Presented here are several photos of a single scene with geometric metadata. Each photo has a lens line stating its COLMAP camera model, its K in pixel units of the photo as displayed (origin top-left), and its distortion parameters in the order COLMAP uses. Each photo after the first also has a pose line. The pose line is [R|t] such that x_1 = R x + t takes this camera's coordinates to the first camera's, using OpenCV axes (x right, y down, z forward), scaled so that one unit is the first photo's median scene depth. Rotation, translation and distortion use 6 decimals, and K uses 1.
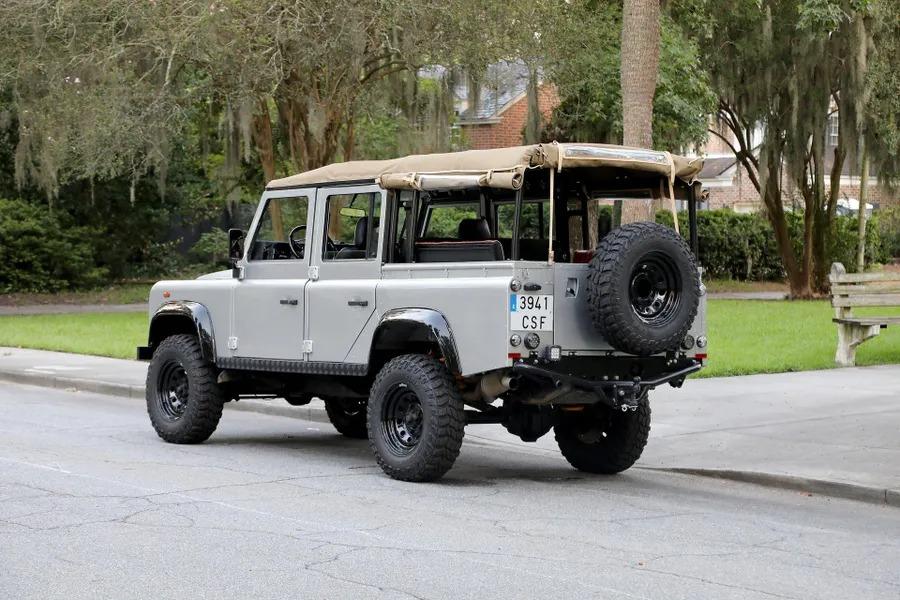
lens RADIAL K [[2603.0, 0, 450.0], [0, 2603.0, 300.0], [0, 0, 1]] dist [0.386615, 1.215952]
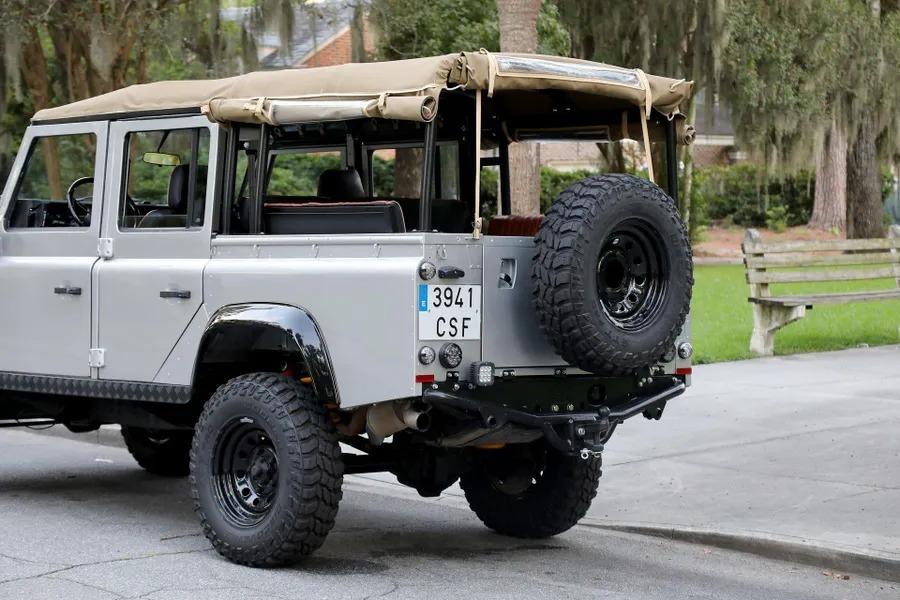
lens RADIAL K [[2015.4, 0, 450.0], [0, 2015.4, 300.0], [0, 0, 1]] dist [0.323105, 0.102262]
pose [[0.992508, -0.002593, 0.122152, -0.028239], [-0.000706, 0.999636, 0.026959, -0.011016], [-0.122178, -0.026843, 0.992145, 0.465848]]
